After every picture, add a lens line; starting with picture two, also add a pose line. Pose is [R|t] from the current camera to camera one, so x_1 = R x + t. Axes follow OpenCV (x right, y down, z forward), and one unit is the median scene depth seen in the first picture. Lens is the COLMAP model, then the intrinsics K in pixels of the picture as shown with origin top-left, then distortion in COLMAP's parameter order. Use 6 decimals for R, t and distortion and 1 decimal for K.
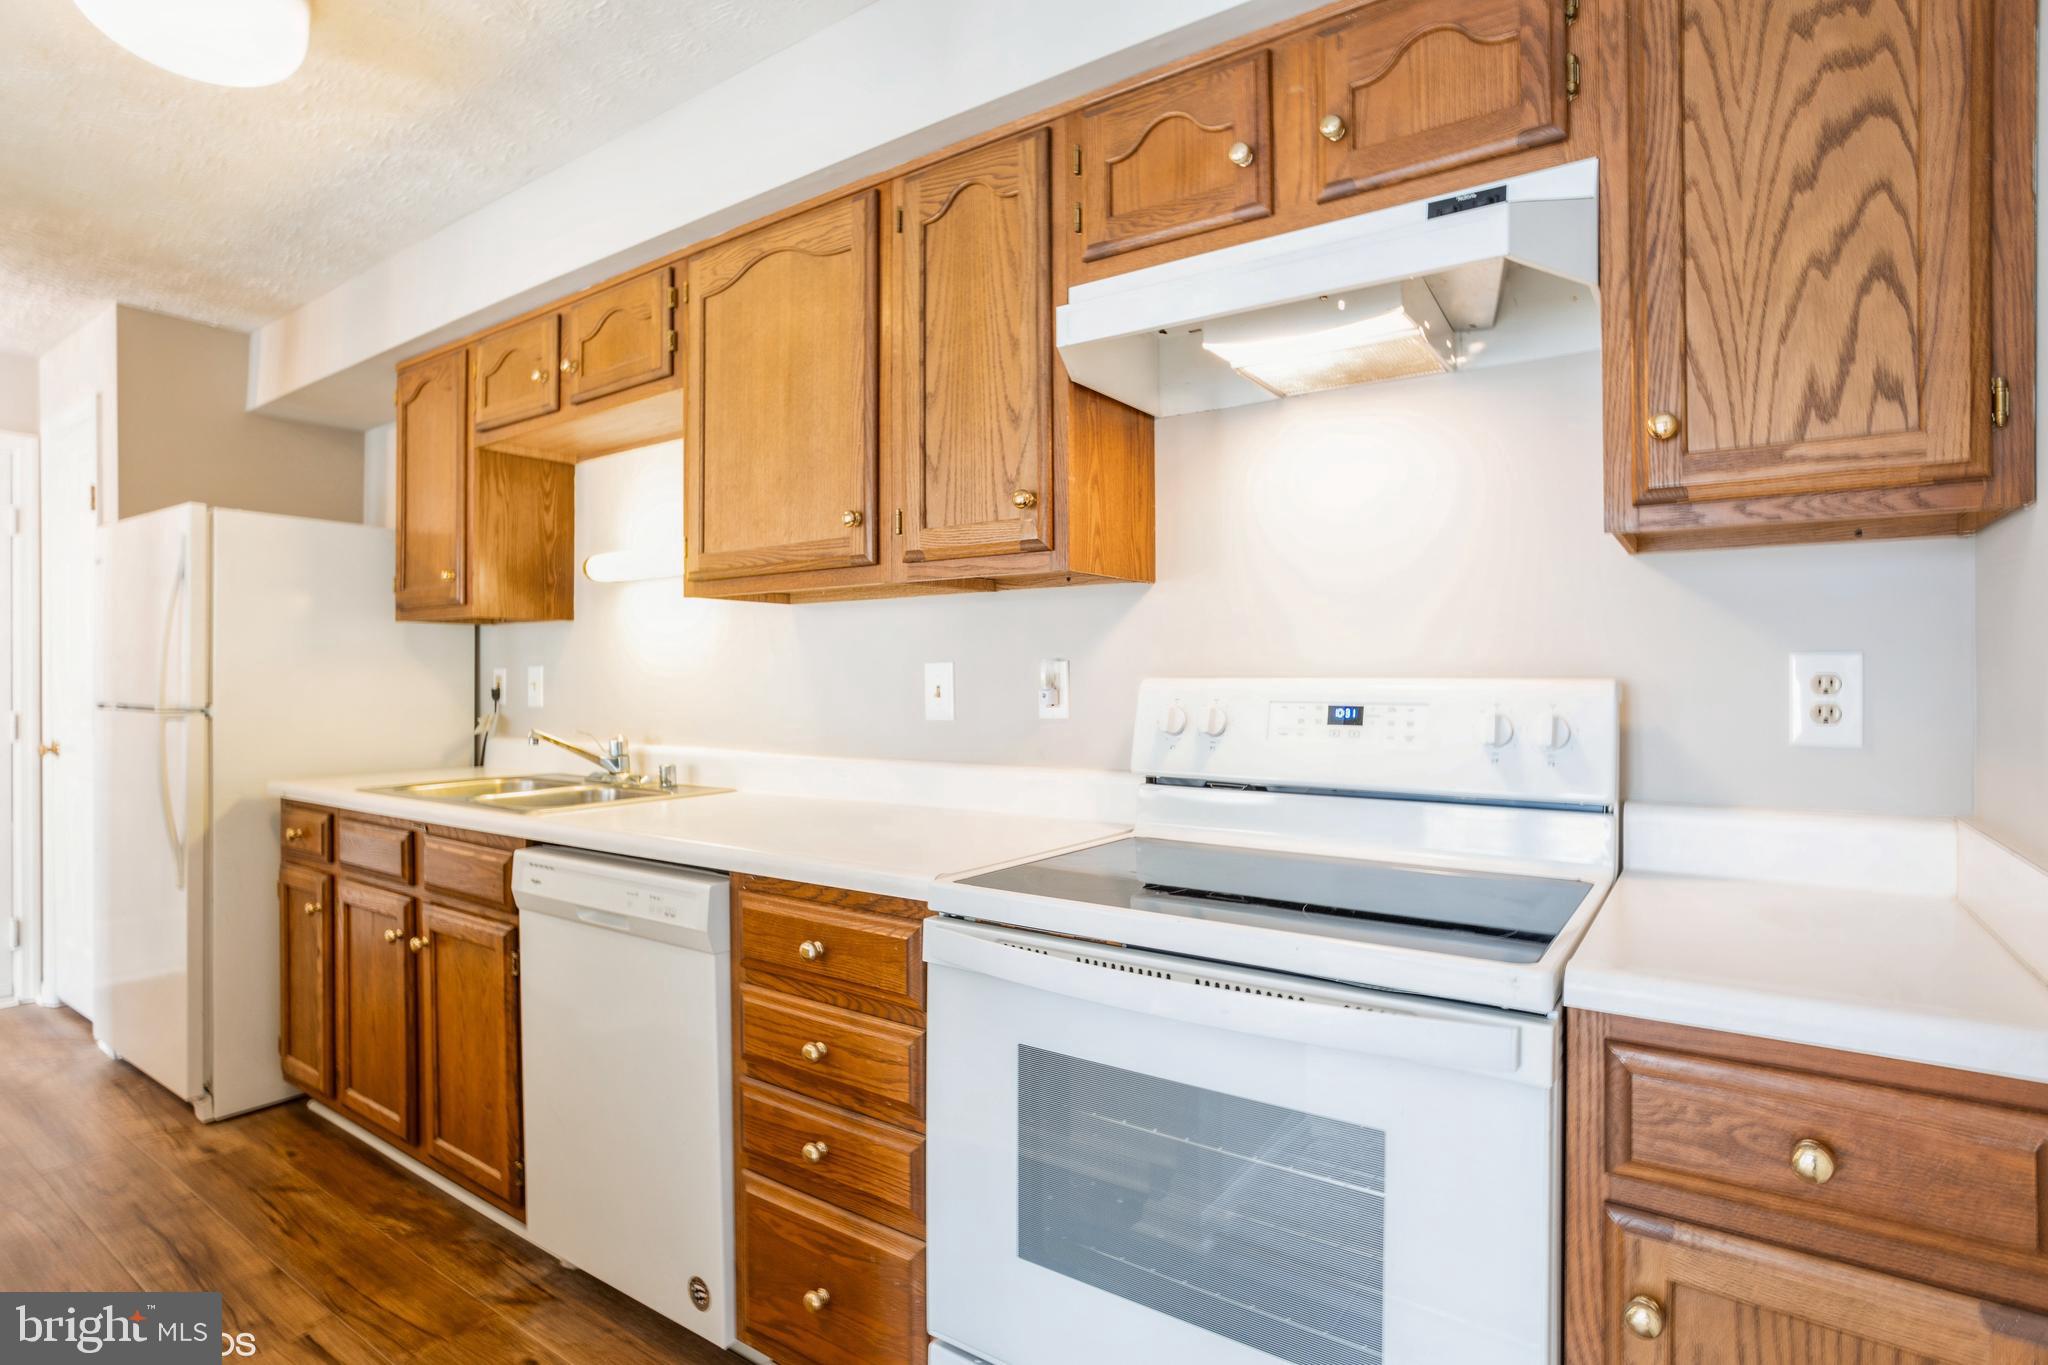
lens RADIAL K [[1023.5, 0, 1025.2], [0, 1023.5, 696.9], [0, 0, 1]] dist [-0.049845, 0.027343]
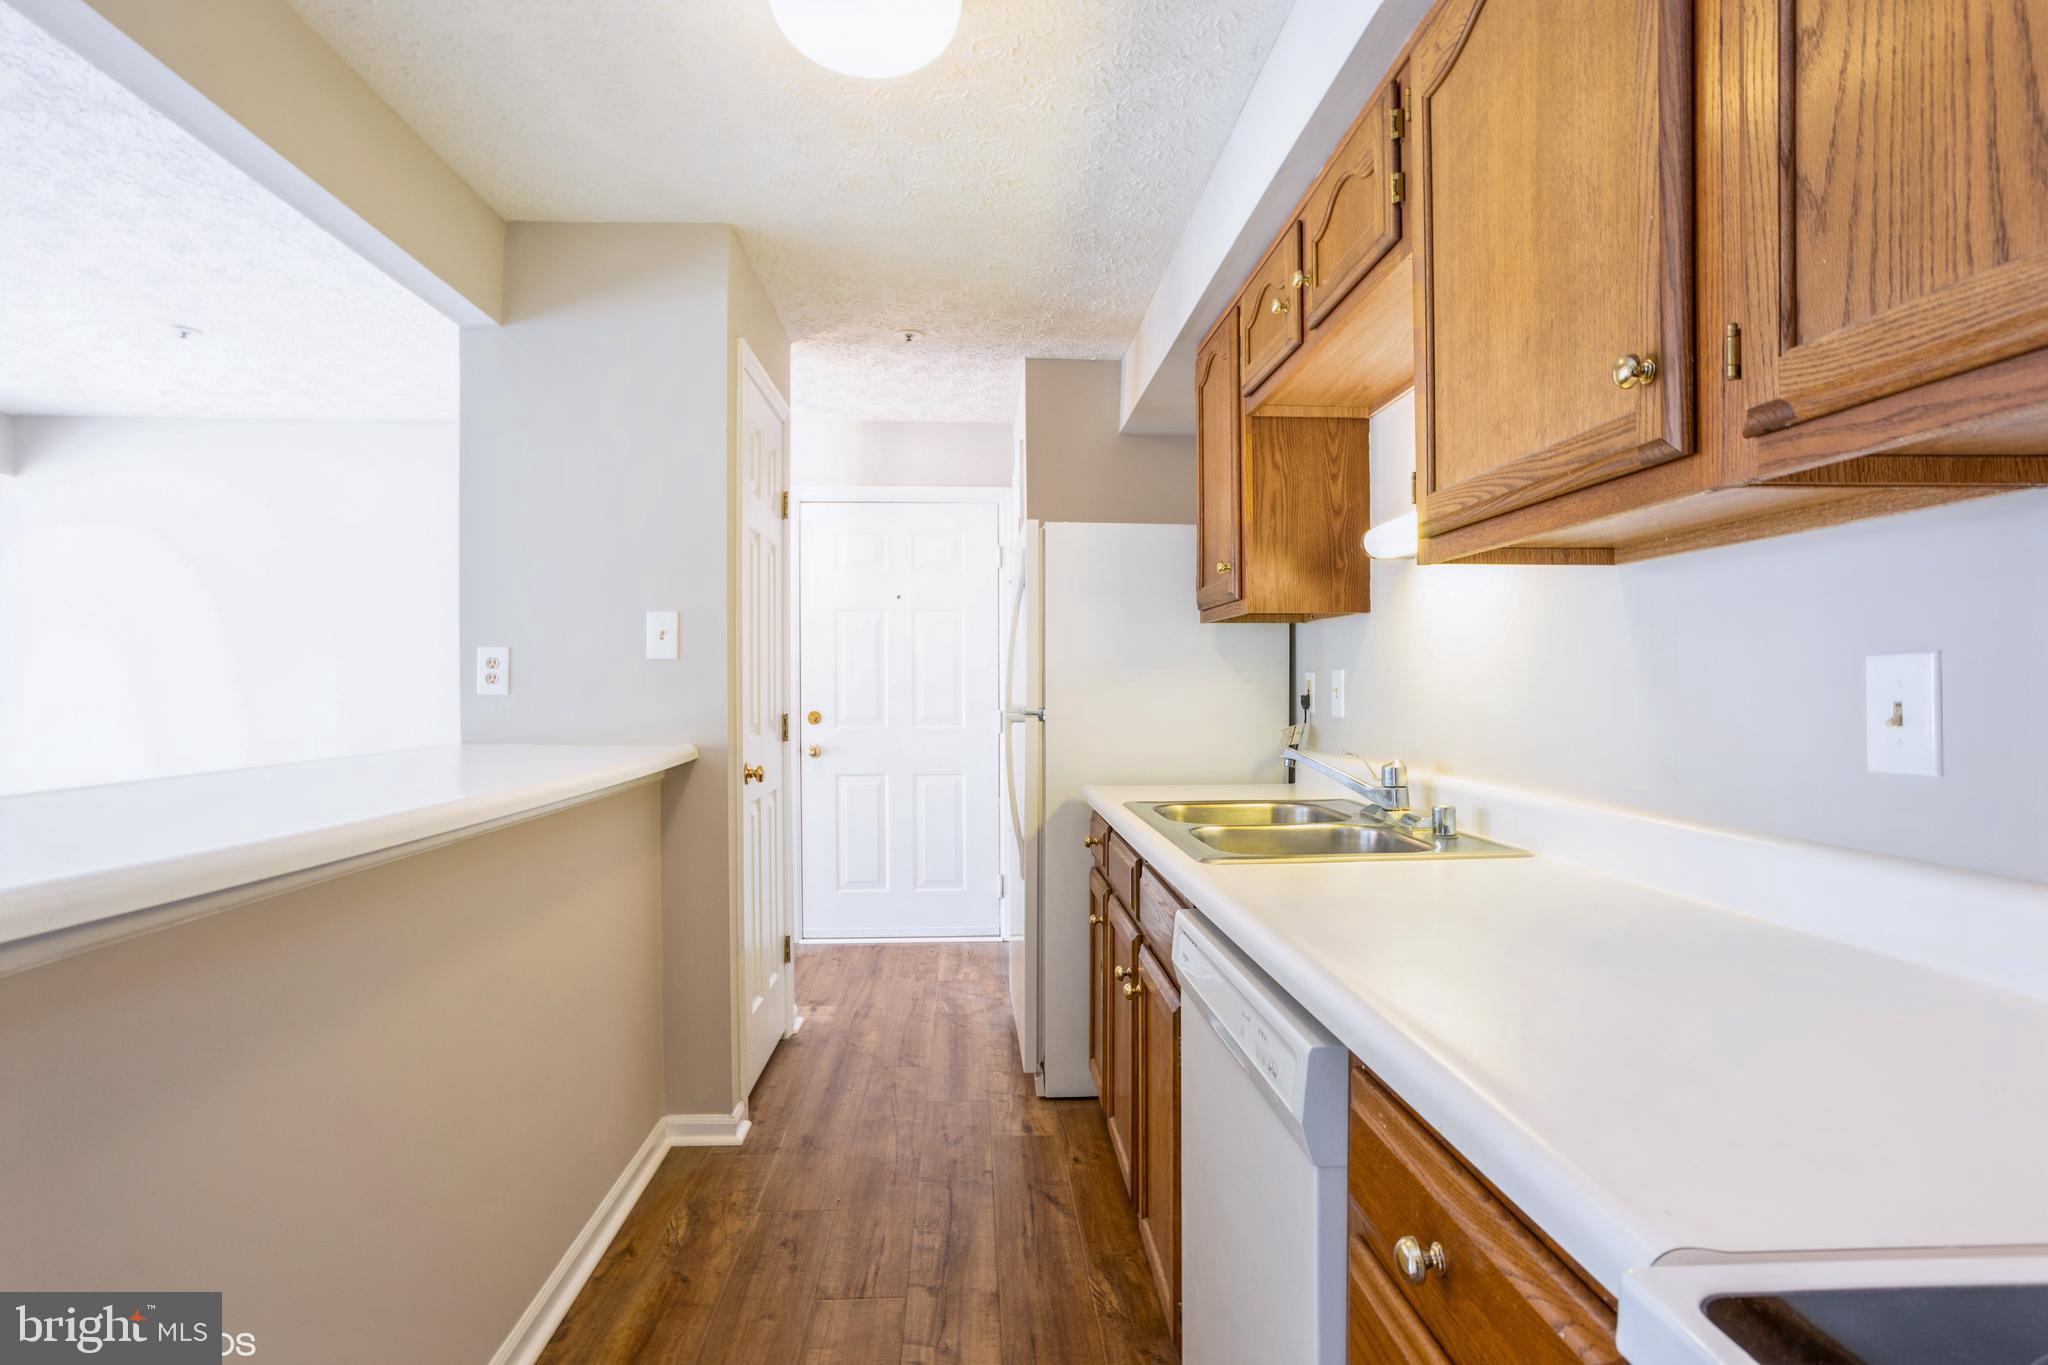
lens RADIAL K [[1023.5, 0, 1025.2], [0, 1023.5, 696.9], [0, 0, 1]] dist [-0.049845, 0.027343]
pose [[0.618573, 0.010602, -0.785656, 0.027712], [-0.012782, 0.999912, 0.003429, -0.008959], [0.785624, 0.007921, 0.618654, 0.352547]]
